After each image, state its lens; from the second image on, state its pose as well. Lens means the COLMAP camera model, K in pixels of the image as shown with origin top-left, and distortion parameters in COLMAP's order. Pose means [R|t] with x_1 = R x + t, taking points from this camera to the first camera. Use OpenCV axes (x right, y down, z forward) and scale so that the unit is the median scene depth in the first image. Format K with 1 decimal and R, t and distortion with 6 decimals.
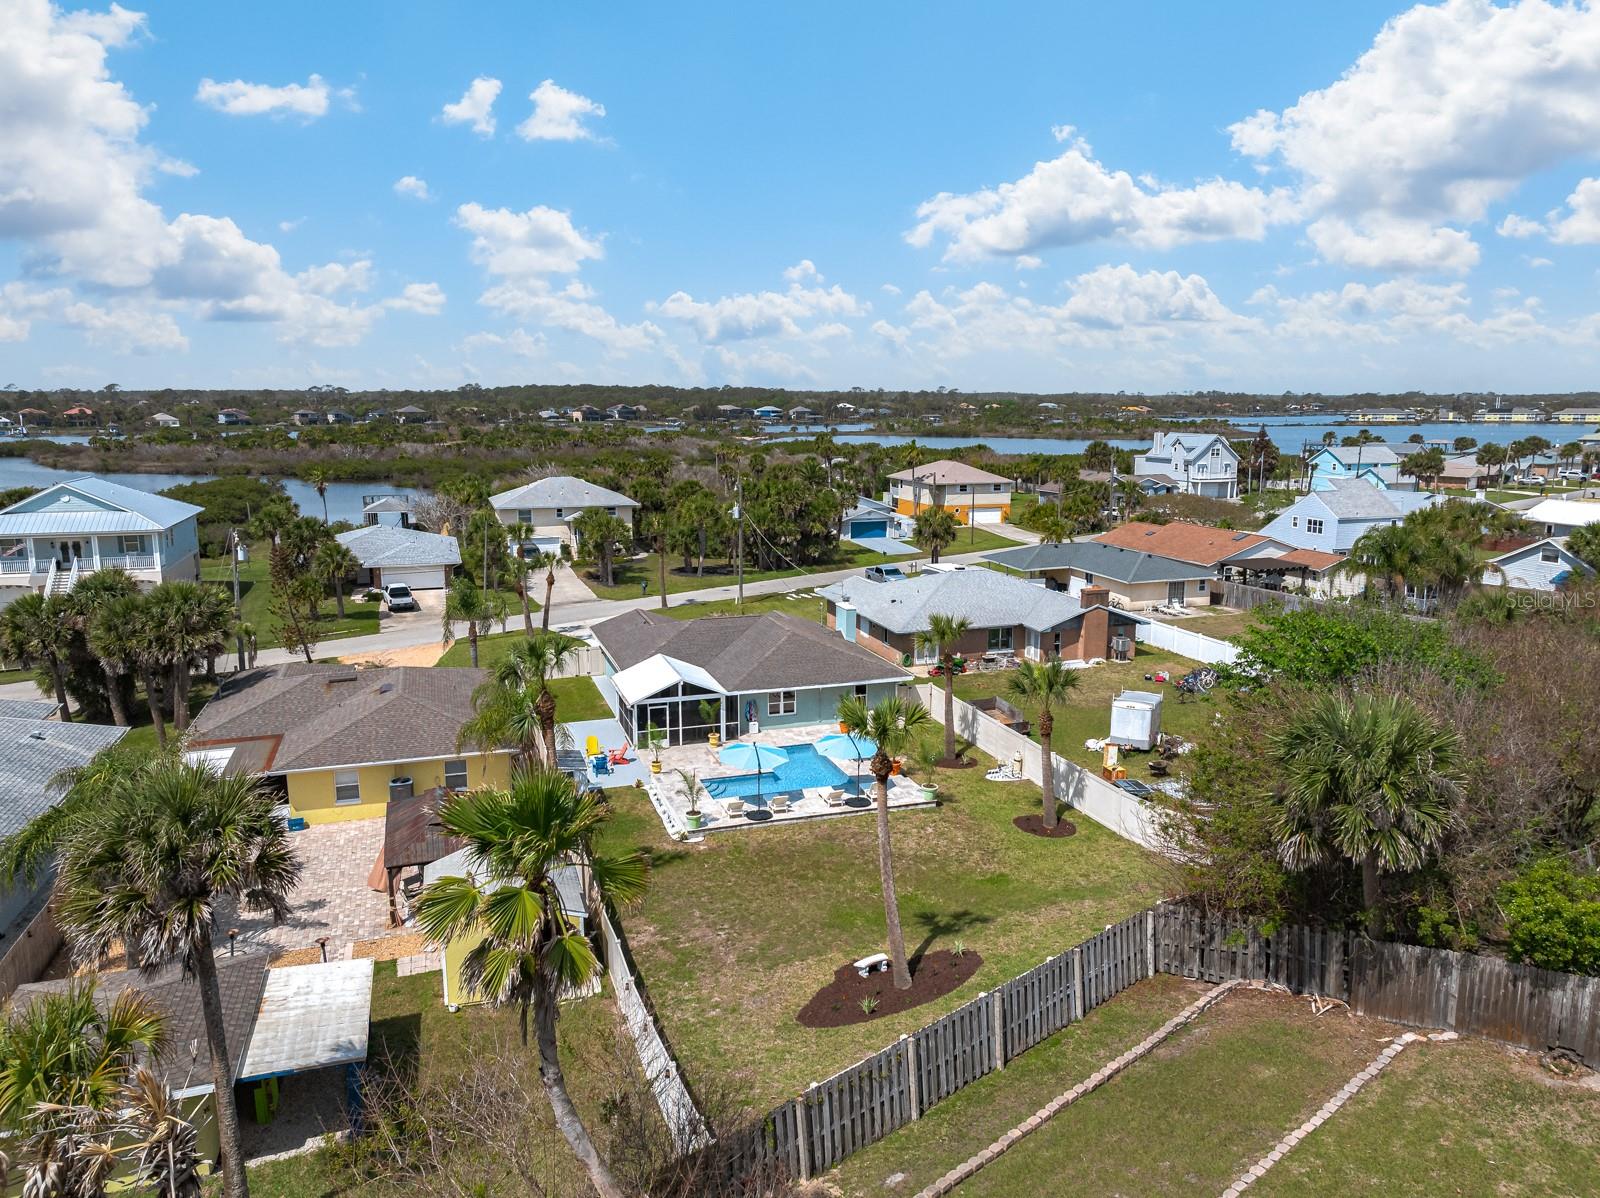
lens RADIAL K [[1117.3, 0, 801.5], [0, 1117.3, 601.2], [0, 0, 1]] dist [-0.005157, 0.019916]
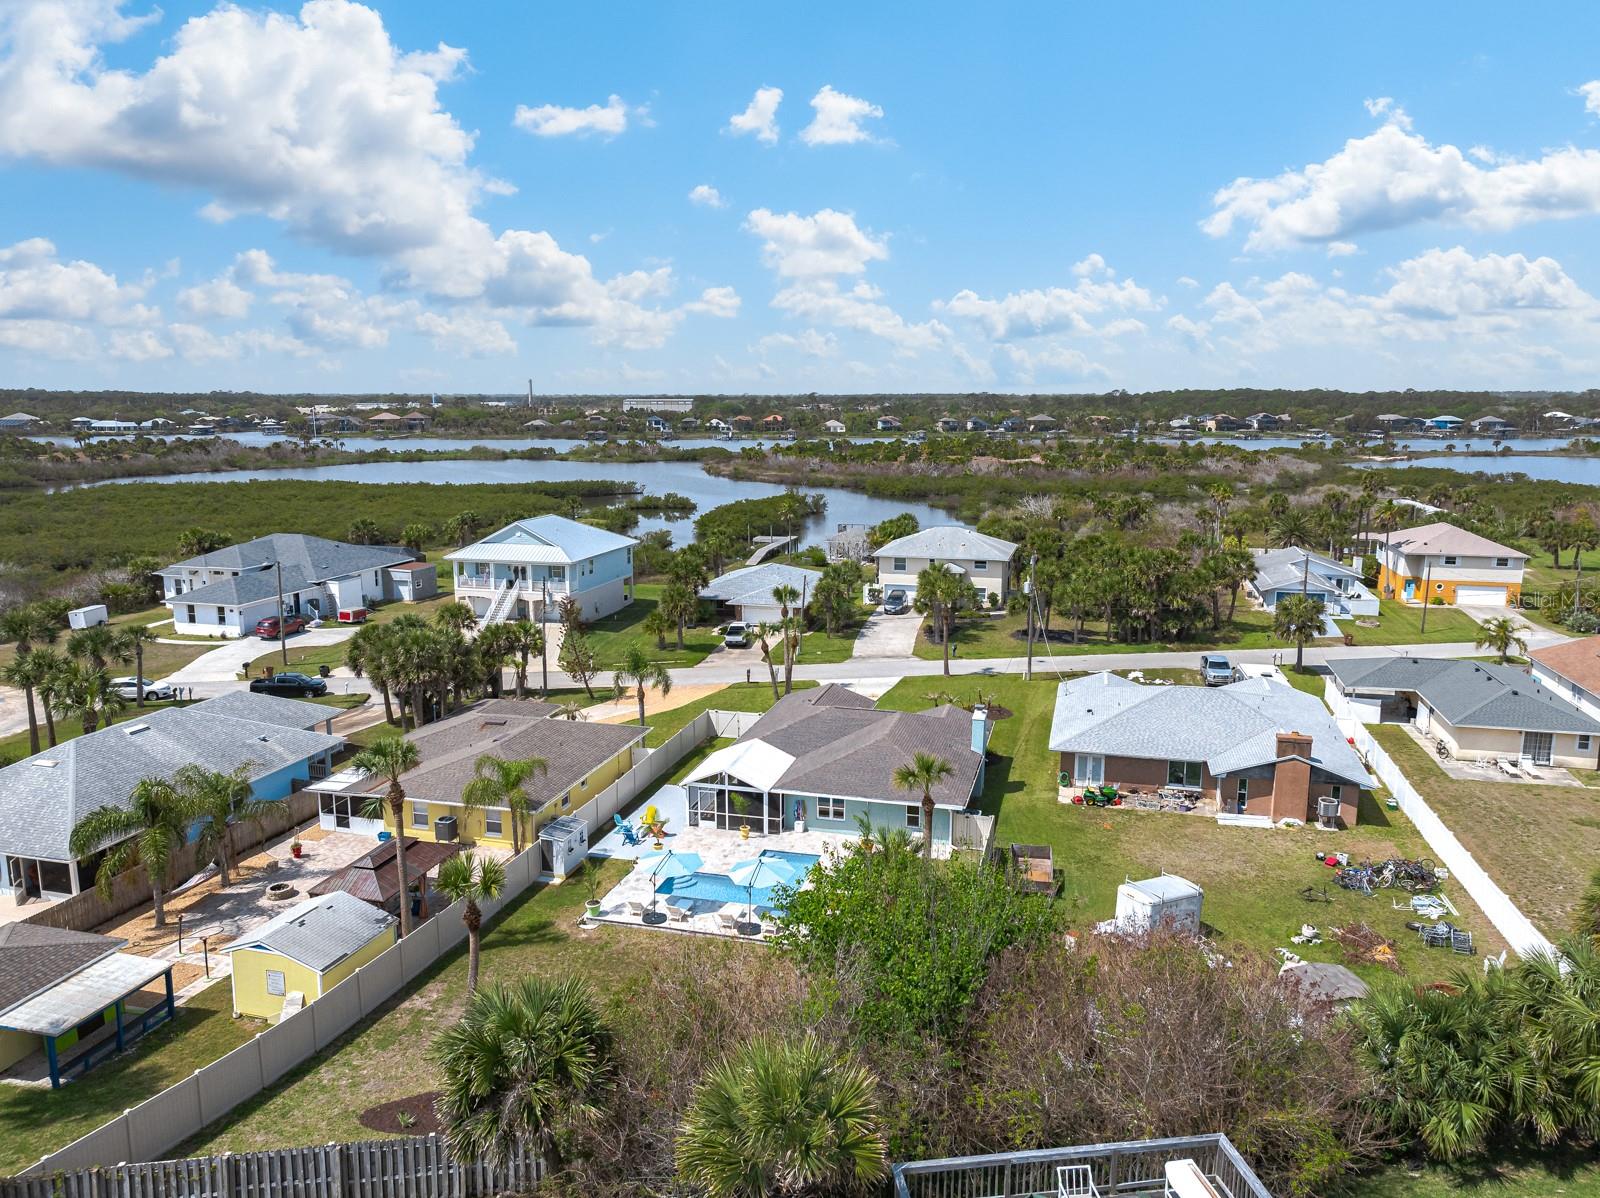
lens RADIAL K [[1117.3, 0, 801.5], [0, 1117.3, 601.2], [0, 0, 1]] dist [-0.005157, 0.019916]
pose [[0.835439, 0.097650, -0.540838, 0.285587], [-0.097259, 0.994825, 0.029381, -0.071803], [0.540908, 0.028055, 0.840614, 0.069633]]
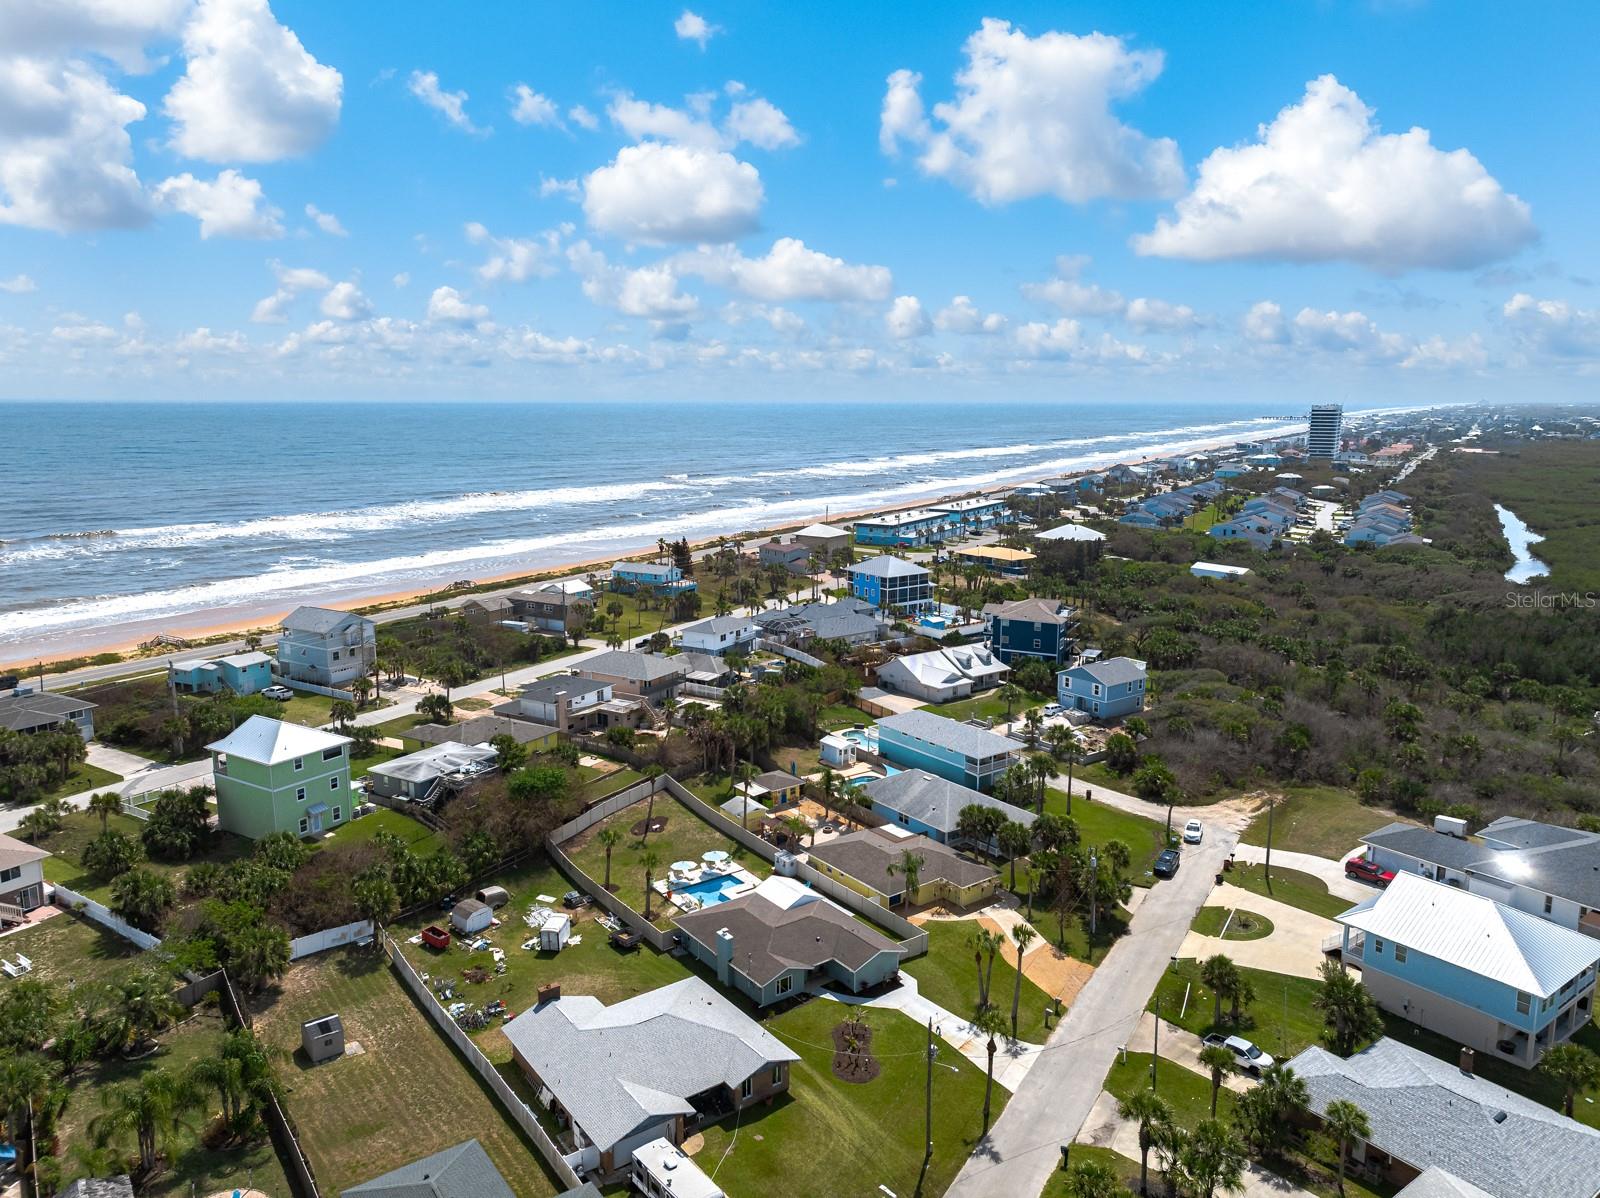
lens RADIAL K [[1112.3, 0, 805.7], [0, 1112.3, 600.1], [0, 0, 1]] dist [0.000977, 0.005075]
pose [[-0.948162, 0.054028, -0.313160, 0.258611], [-0.058971, 0.938412, 0.340448, -0.634347], [0.312267, 0.341268, -0.886581, 1.494920]]
